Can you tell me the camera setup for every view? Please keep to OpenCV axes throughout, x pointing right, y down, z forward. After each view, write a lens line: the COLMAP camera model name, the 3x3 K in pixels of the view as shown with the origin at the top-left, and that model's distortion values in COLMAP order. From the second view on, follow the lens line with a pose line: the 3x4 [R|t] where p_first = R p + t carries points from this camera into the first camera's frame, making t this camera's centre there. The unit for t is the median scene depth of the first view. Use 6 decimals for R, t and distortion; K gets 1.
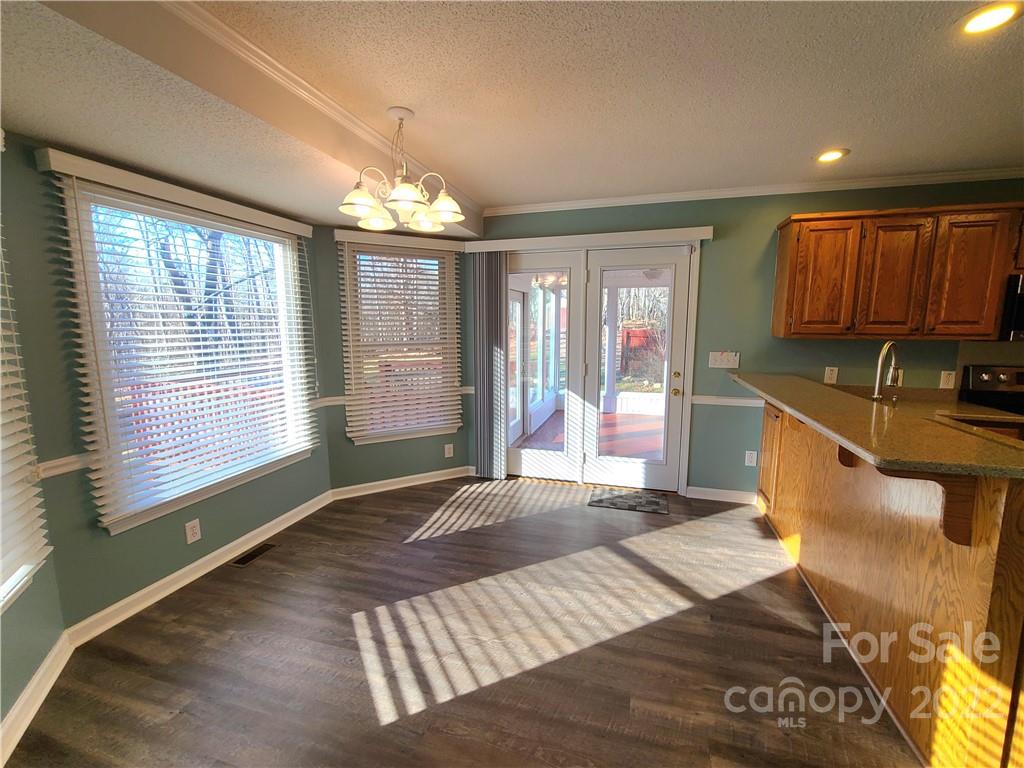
lens RADIAL K [[430.4, 0, 516.6], [0, 430.4, 381.1], [0, 0, 1]] dist [-0.001138, -0.000426]
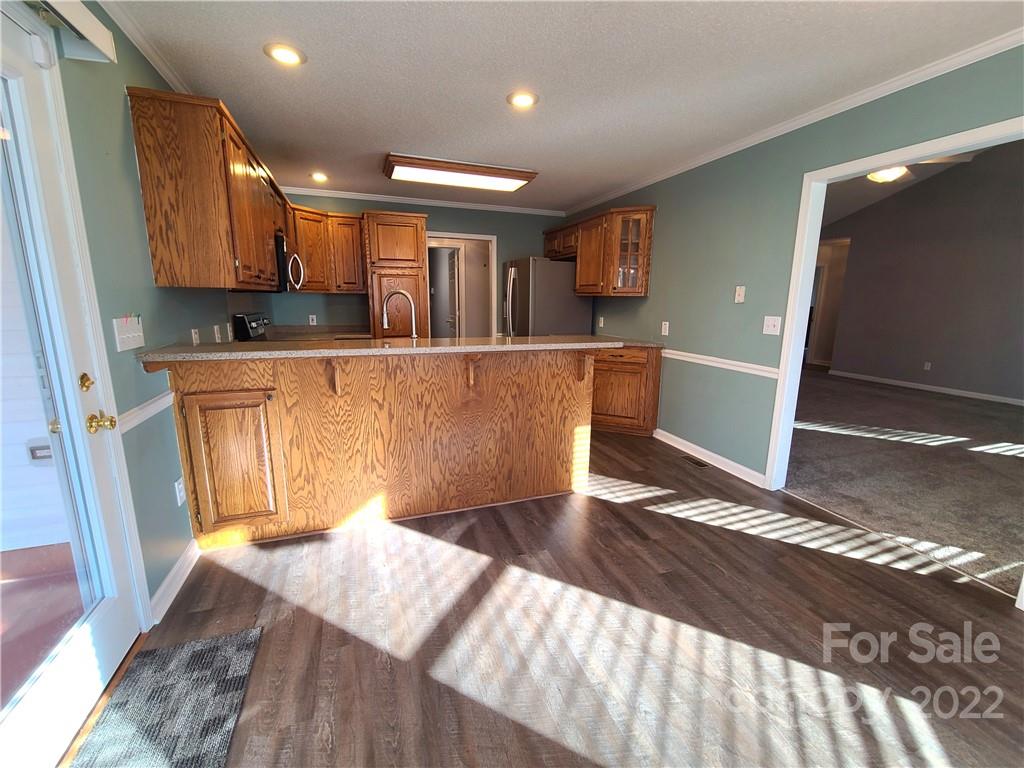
lens RADIAL K [[430.4, 0, 516.6], [0, 430.4, 381.1], [0, 0, 1]] dist [-0.001138, -0.000426]
pose [[-0.590485, -0.160891, 0.790848, -0.305679], [0.095660, 0.959065, 0.266538, -0.139217], [-0.801359, 0.233040, -0.550923, 1.473766]]
